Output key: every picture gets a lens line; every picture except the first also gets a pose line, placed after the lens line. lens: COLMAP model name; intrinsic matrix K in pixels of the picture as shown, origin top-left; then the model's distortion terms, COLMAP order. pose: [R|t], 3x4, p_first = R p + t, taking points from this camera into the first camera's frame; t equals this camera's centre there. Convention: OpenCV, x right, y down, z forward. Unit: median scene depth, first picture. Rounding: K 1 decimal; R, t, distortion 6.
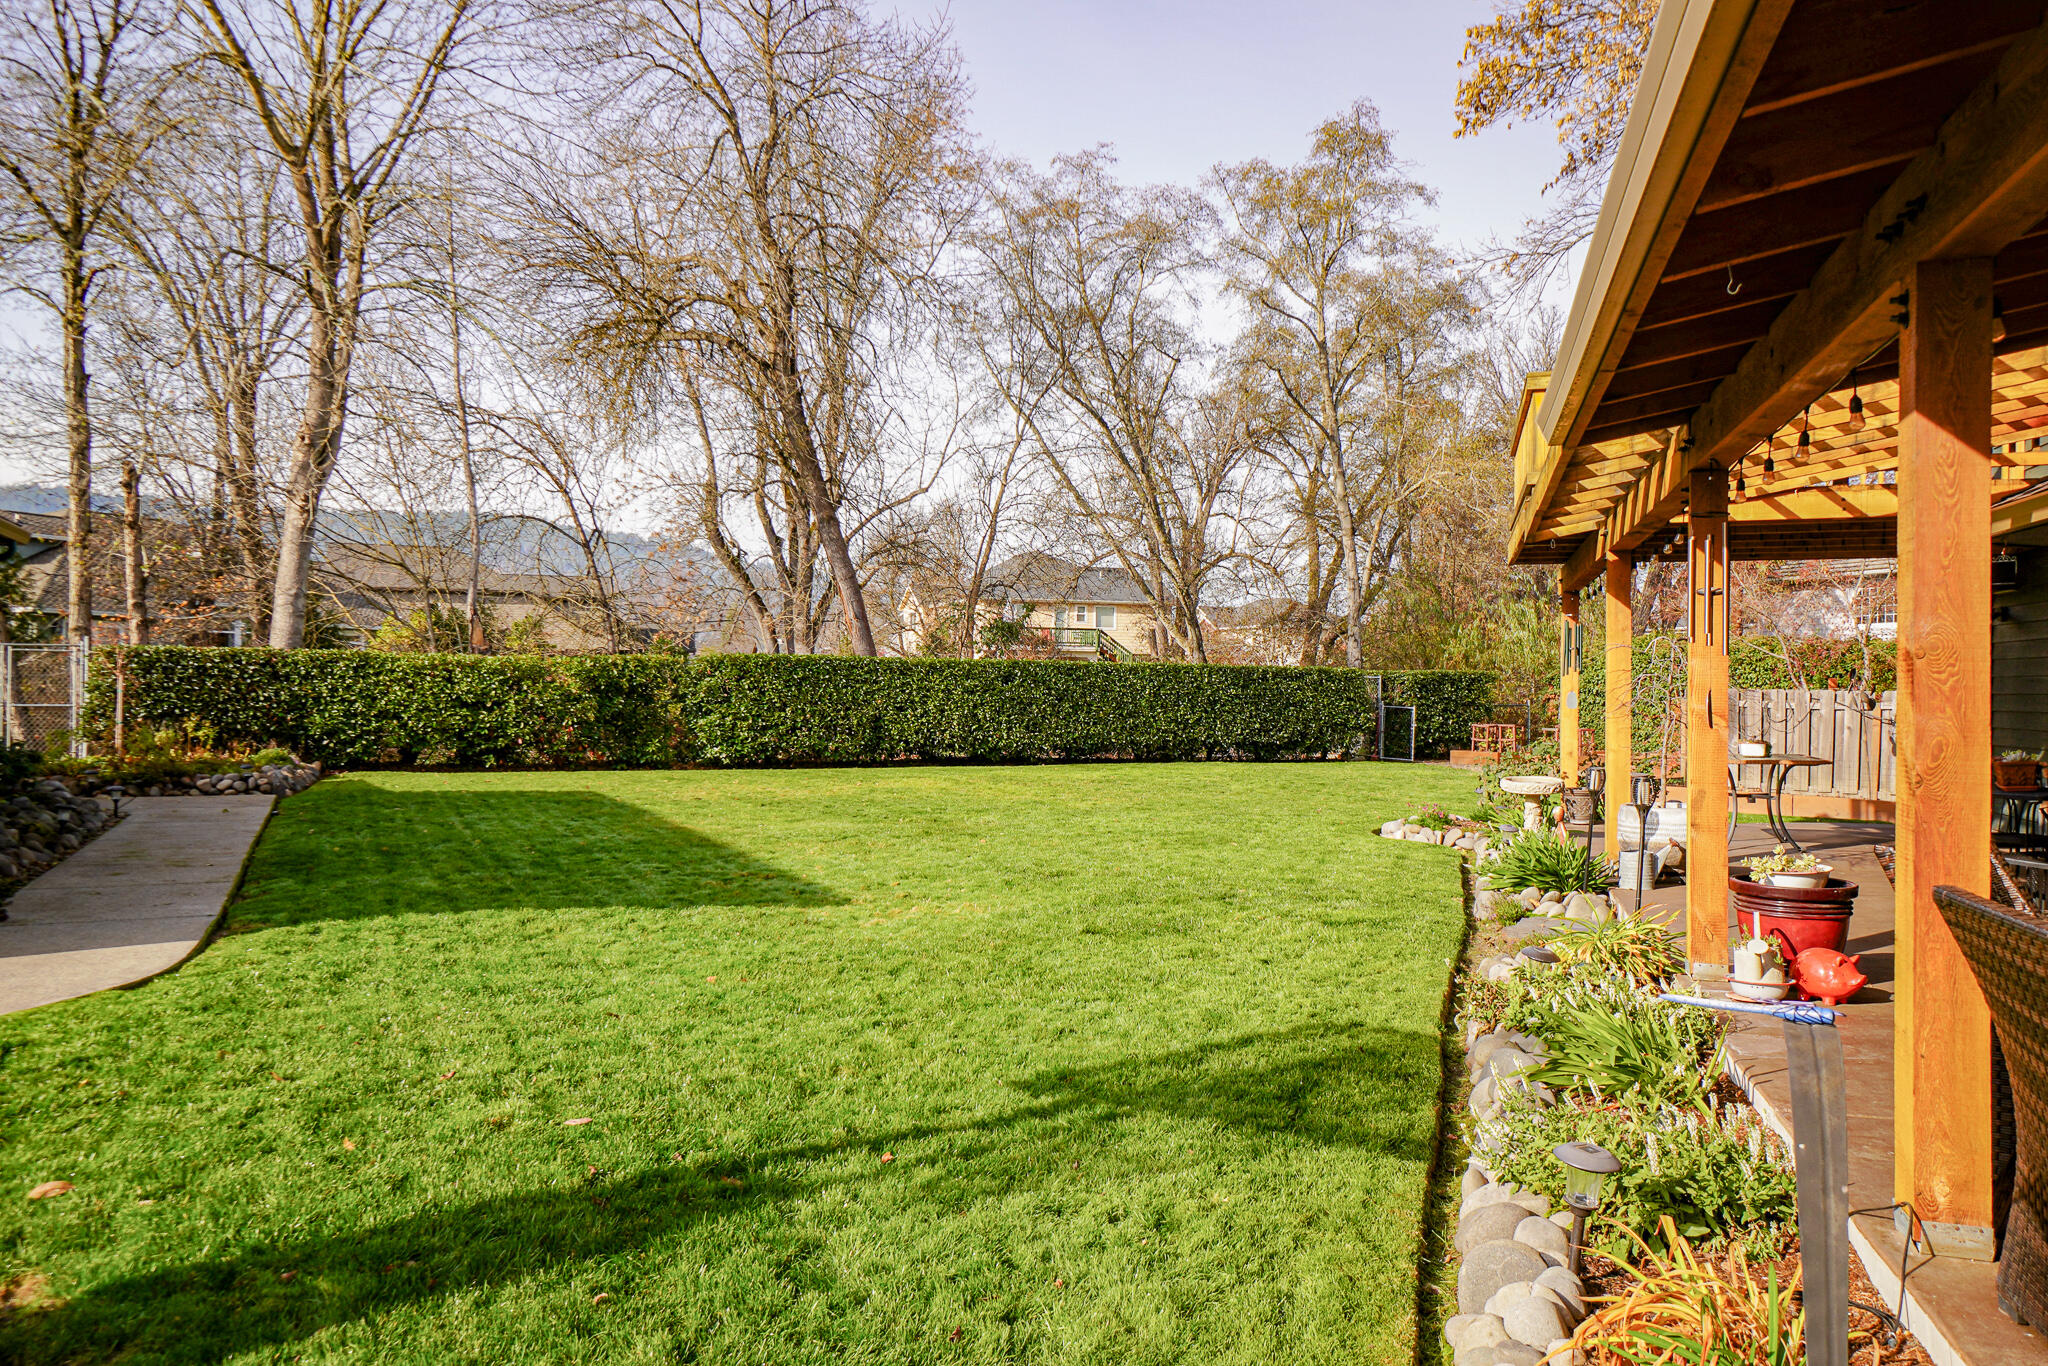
lens RADIAL K [[1592.5, 0, 1038.5], [0, 1592.5, 689.0], [0, 0, 1]] dist [0.031076, 0.014412]
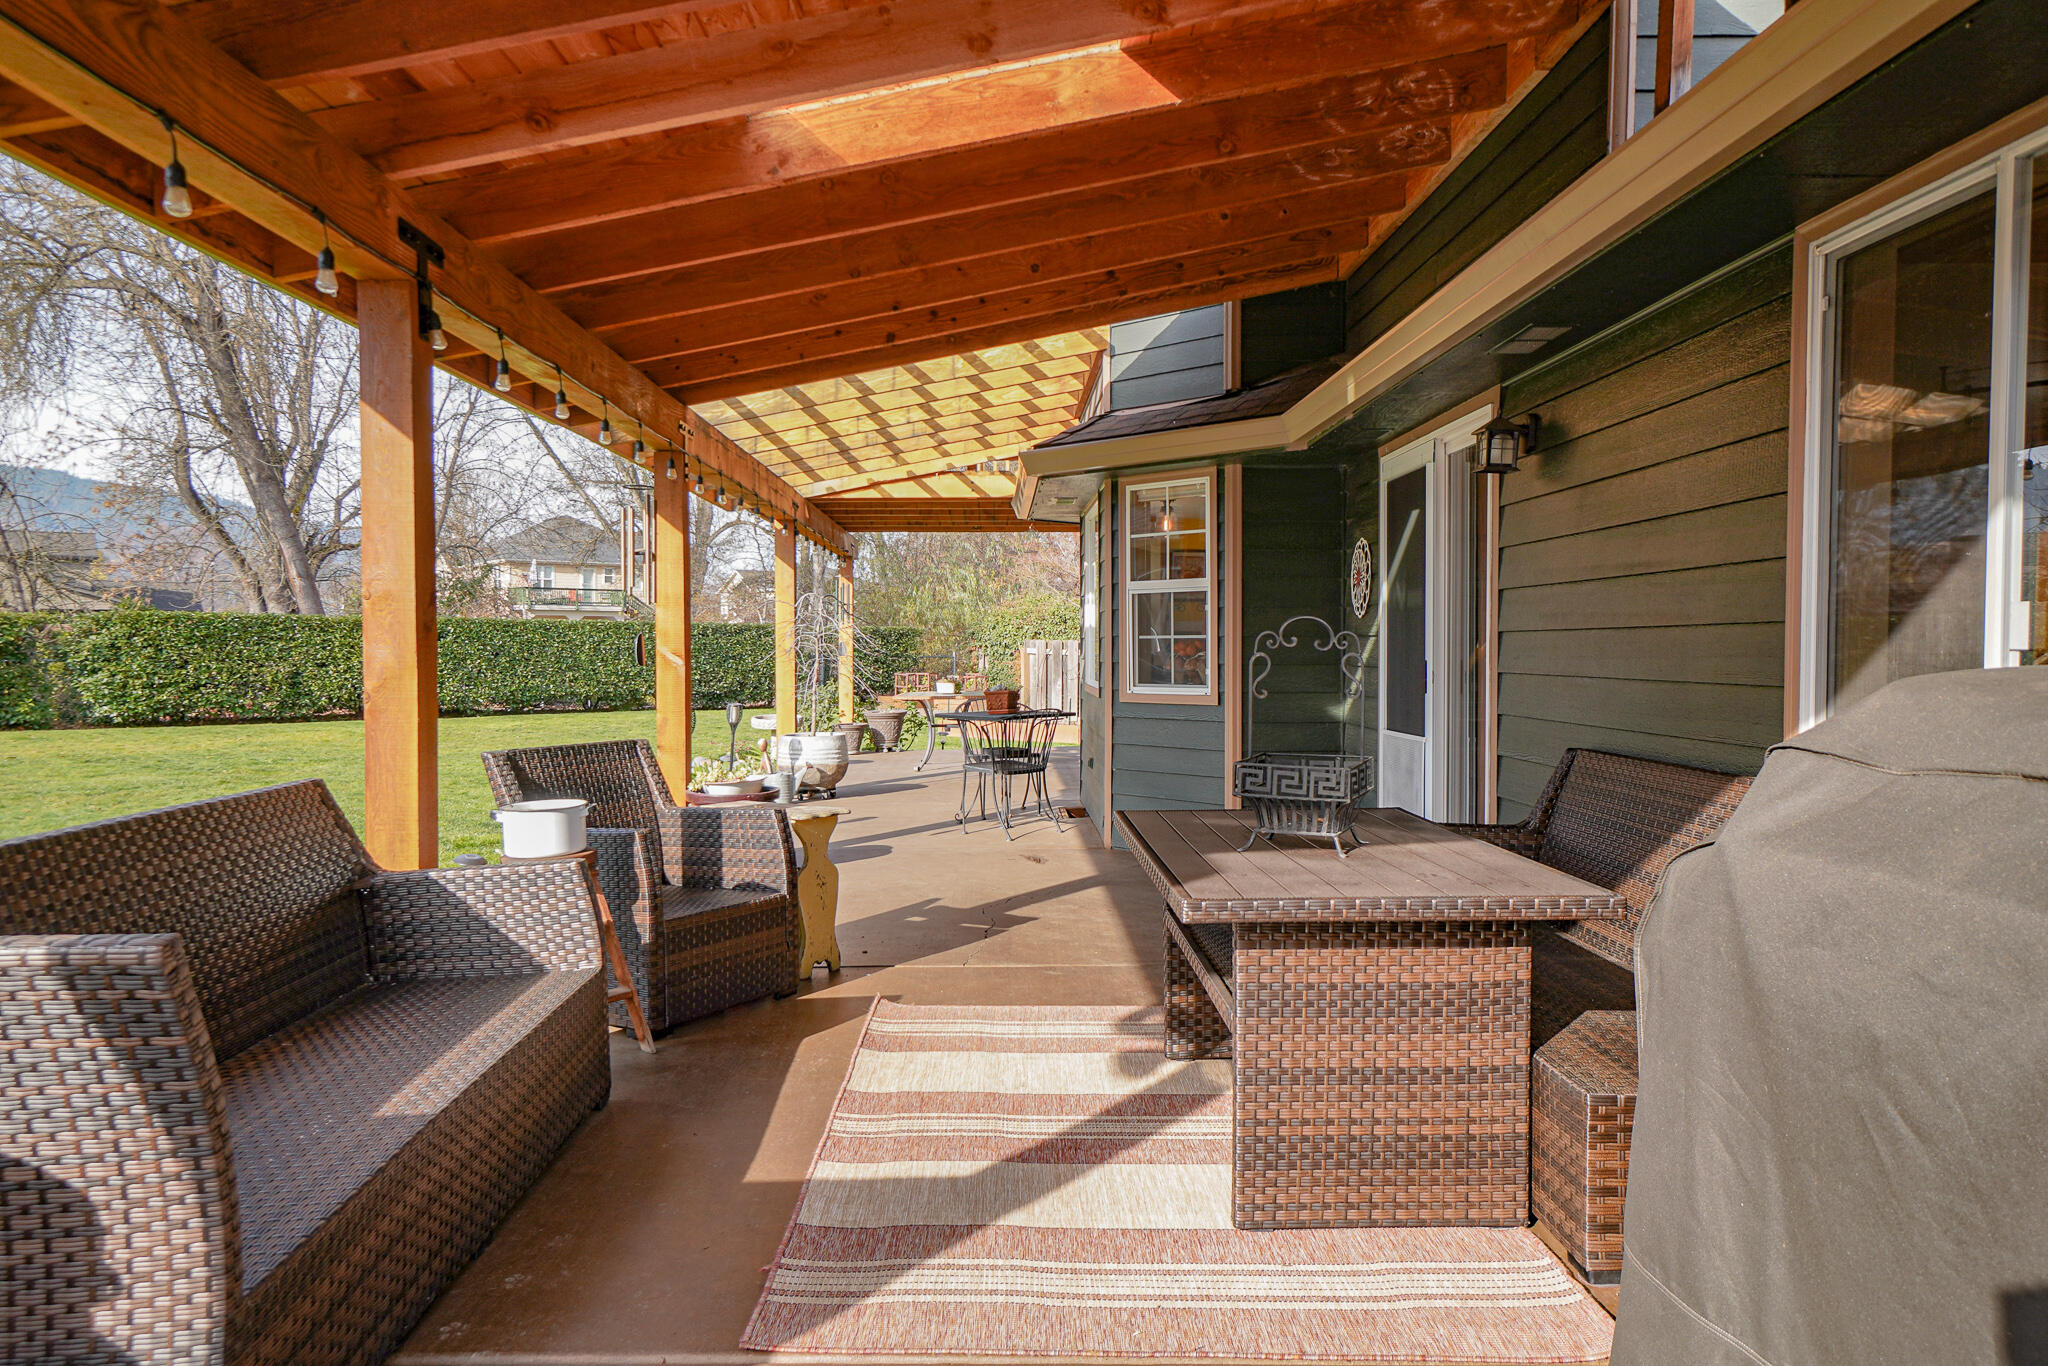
lens RADIAL K [[1436.4, 0, 1030.0], [0, 1436.4, 693.9], [0, 0, 1]] dist [0.044063, 0.000766]
pose [[0.961109, -0.017643, 0.275607, 0.096111], [0.008392, 0.999362, 0.034708, 0.002346], [-0.276043, -0.031045, 0.960644, -0.028928]]
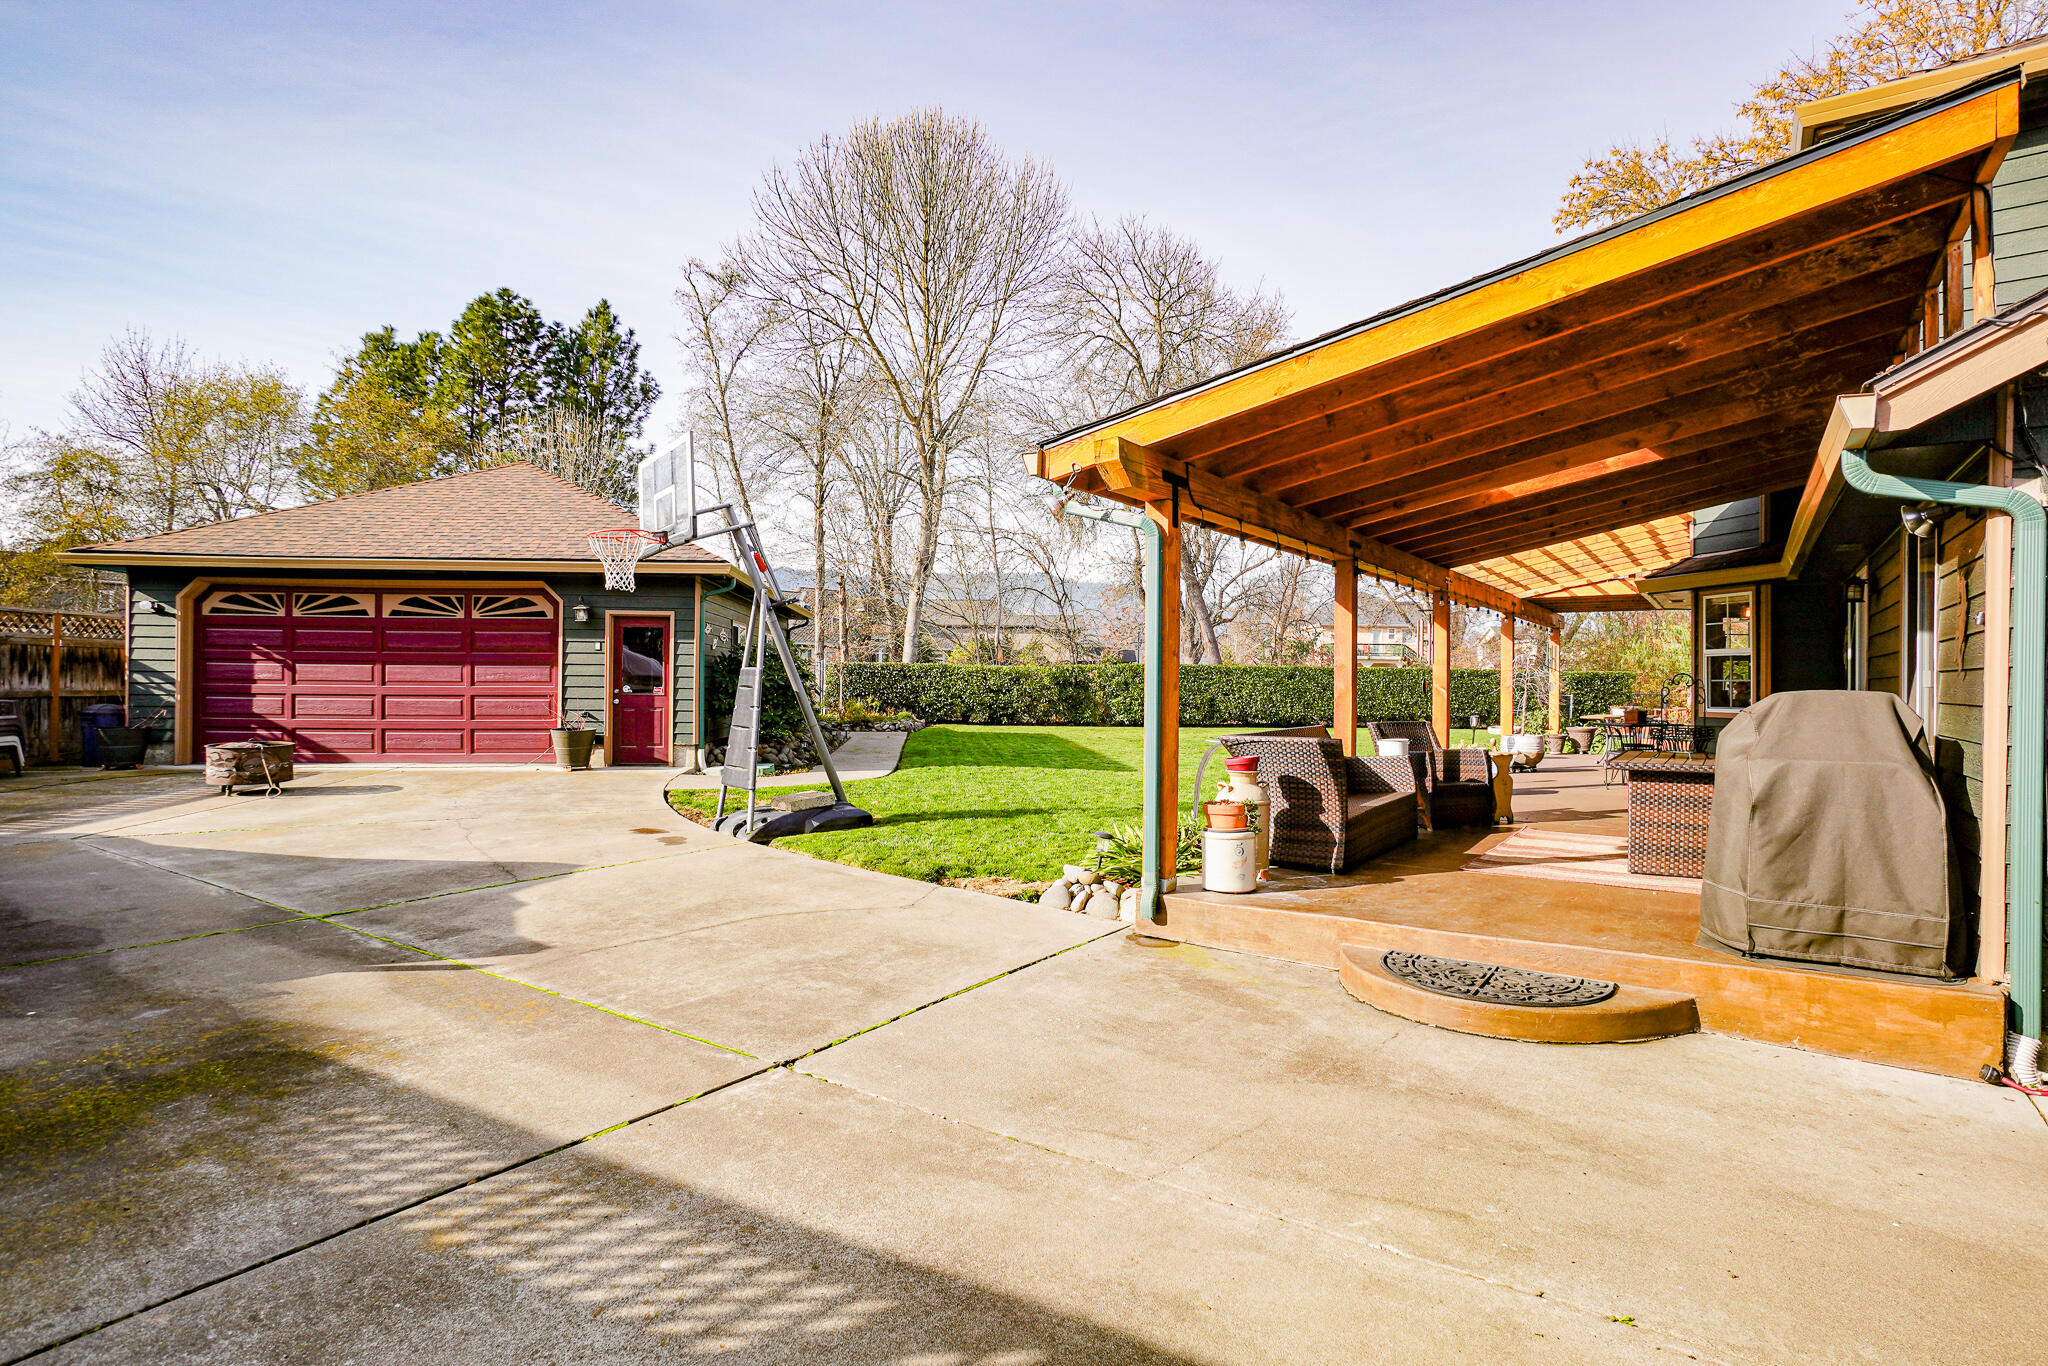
lens RADIAL K [[1093.5, 0, 1014.2], [0, 1093.5, 678.2], [0, 0, 1]] dist [-0.020325, 0.016626]
pose [[0.944755, -0.002463, -0.327768, 0.088308], [0.000328, 0.999978, -0.006569, 0.002708], [0.327777, 0.006098, 0.944736, -0.213341]]
